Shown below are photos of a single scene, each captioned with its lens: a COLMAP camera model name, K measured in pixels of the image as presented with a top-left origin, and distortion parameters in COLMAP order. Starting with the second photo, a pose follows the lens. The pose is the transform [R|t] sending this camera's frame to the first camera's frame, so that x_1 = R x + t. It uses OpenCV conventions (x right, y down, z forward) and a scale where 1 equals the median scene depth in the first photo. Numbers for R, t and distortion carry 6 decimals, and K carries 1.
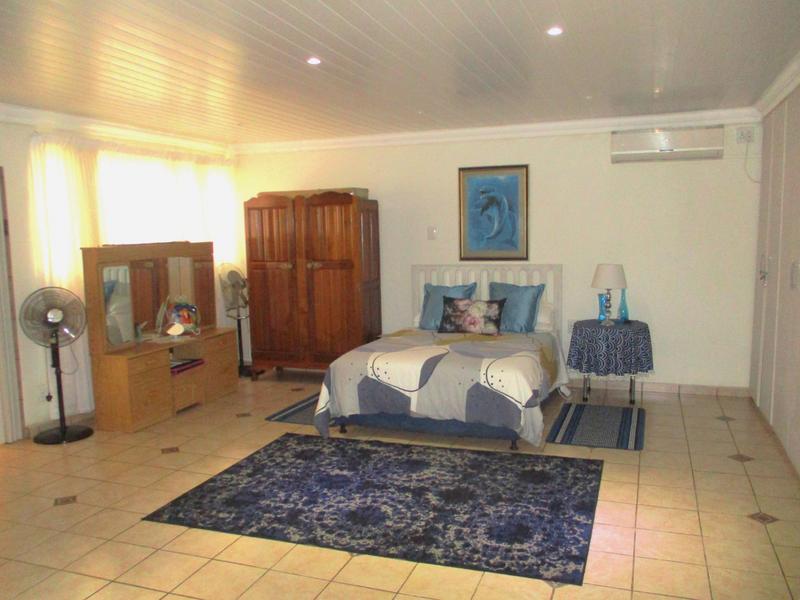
lens RADIAL K [[667.0, 0, 396.6], [0, 667.0, 302.8], [0, 0, 1]] dist [-0.019797, -0.006192]
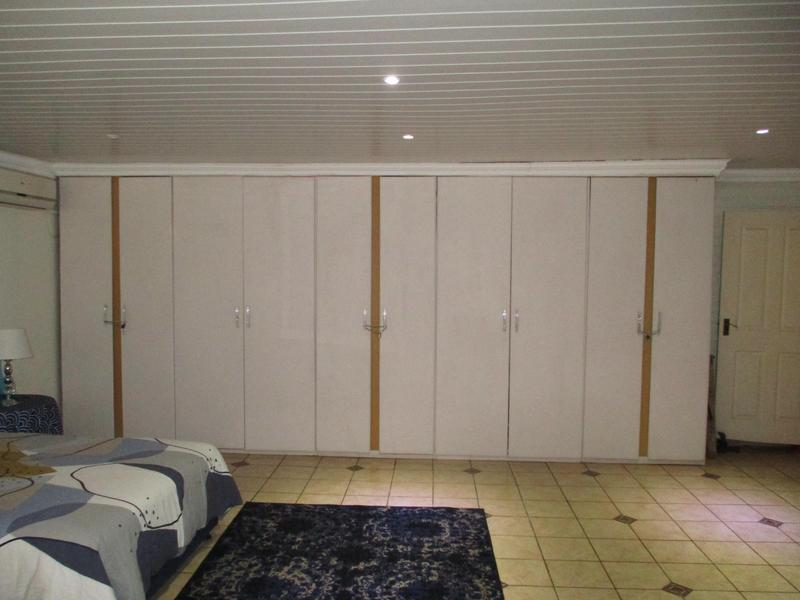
lens RADIAL K [[667.0, 0, 394.7], [0, 667.0, 300.6], [0, 0, 1]] dist [-0.019797, -0.006192]
pose [[-0.281463, -0.036219, 0.958888, -0.918509], [0.107388, 0.991821, 0.068984, -0.154422], [-0.953544, 0.122390, -0.275271, 1.254776]]
